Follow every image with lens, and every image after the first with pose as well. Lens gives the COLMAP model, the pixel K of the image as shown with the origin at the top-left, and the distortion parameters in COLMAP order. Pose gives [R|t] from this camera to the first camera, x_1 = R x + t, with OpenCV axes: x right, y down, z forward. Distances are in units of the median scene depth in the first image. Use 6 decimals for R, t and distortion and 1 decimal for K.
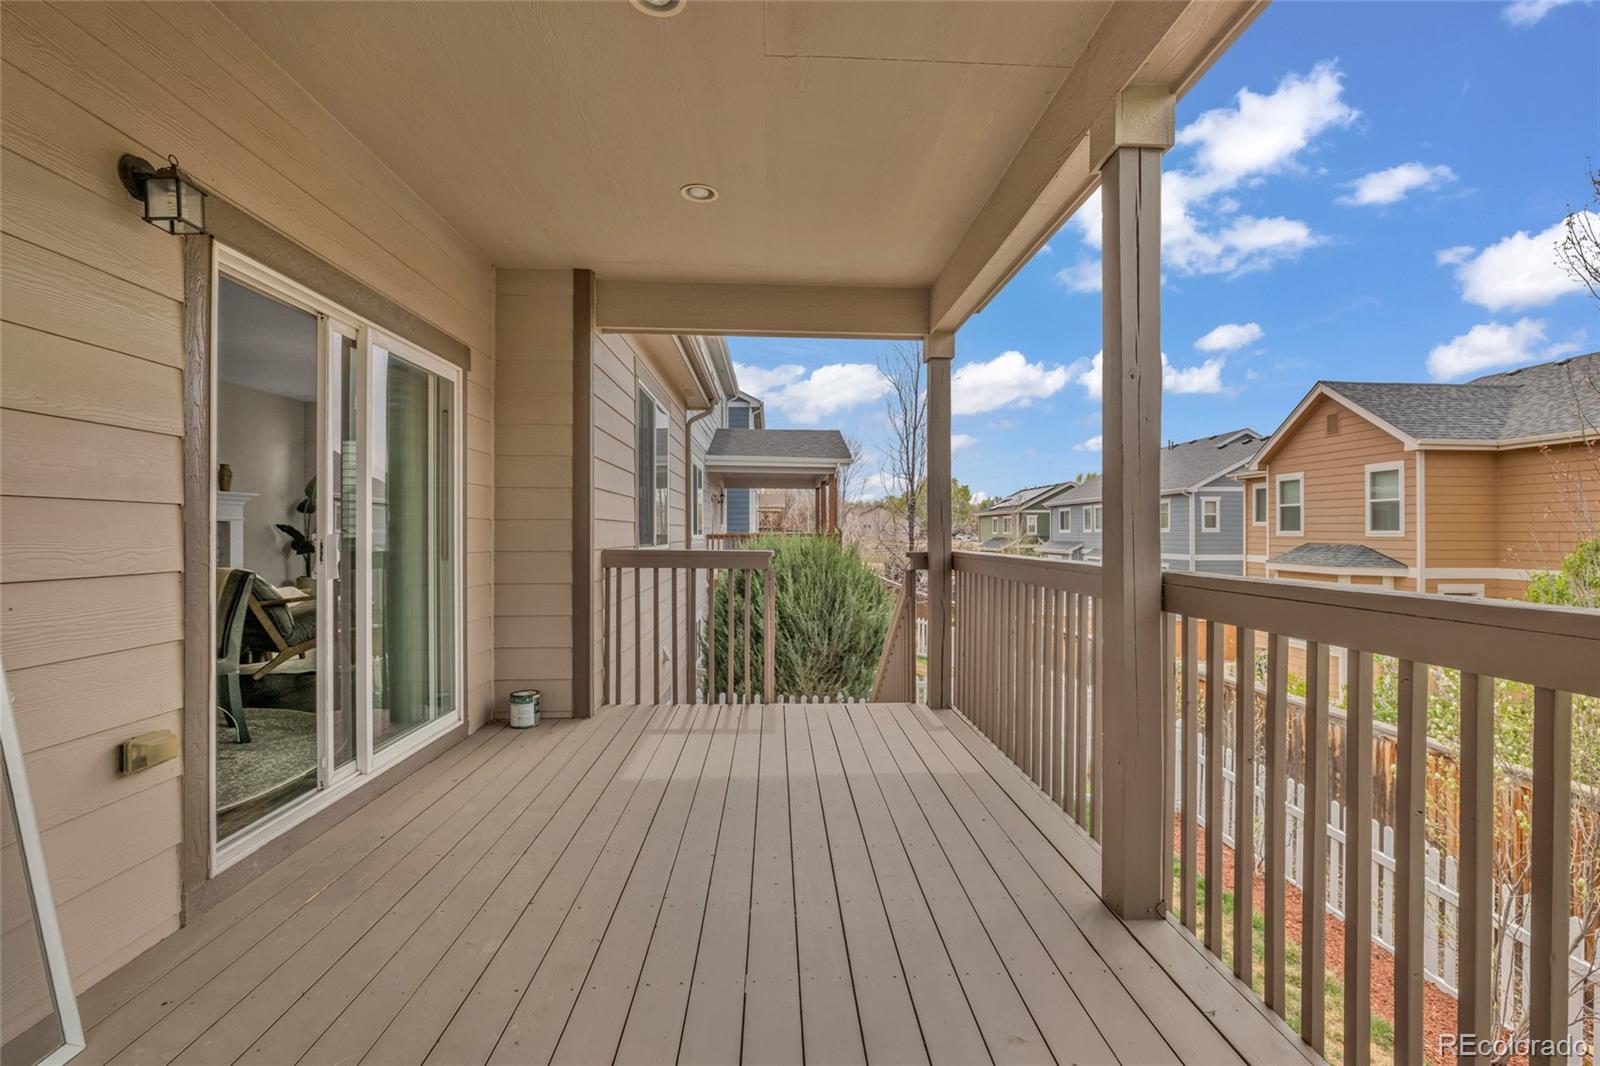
lens RADIAL K [[712.6, 0, 804.0], [0, 712.6, 532.8], [0, 0, 1]] dist [0.000488, 0.000012]
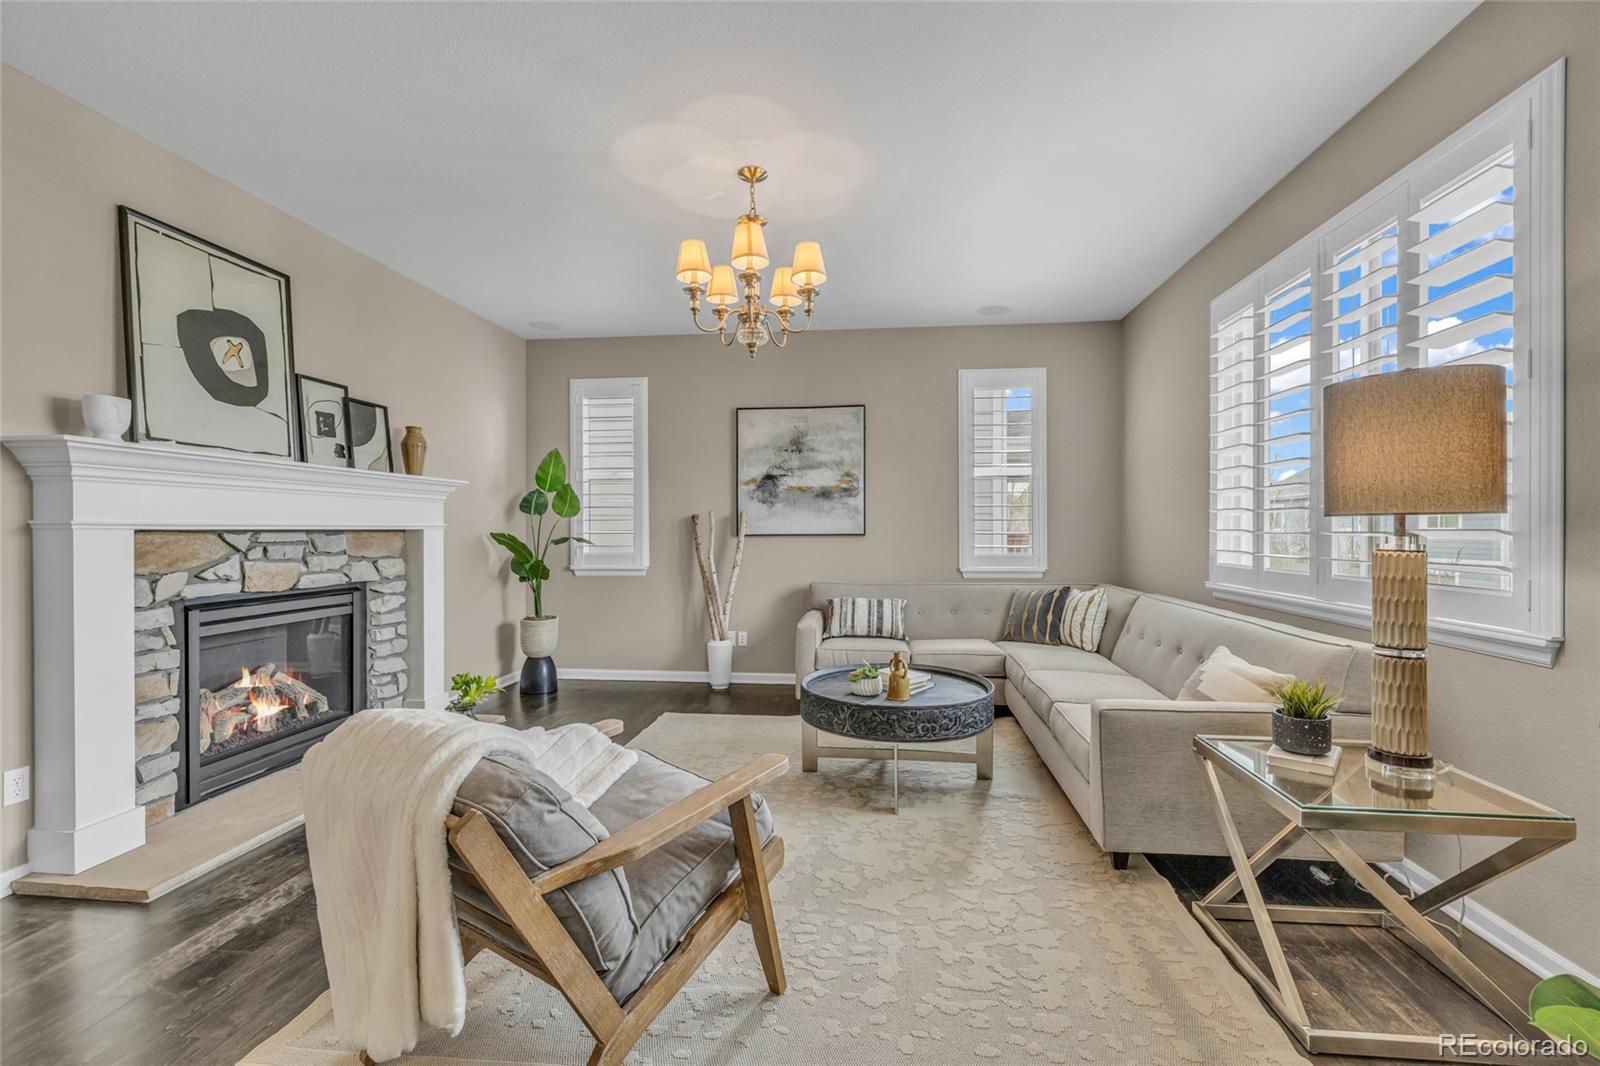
lens RADIAL K [[672.7, 0, 803.0], [0, 672.7, 532.6], [0, 0, 1]] dist [-0.001035, 0.000317]
pose [[0.987219, 0.000956, -0.159364, -0.383112], [-0.000726, 0.999999, 0.001498, -0.012319], [0.159365, -0.001364, 0.987219, 0.474225]]
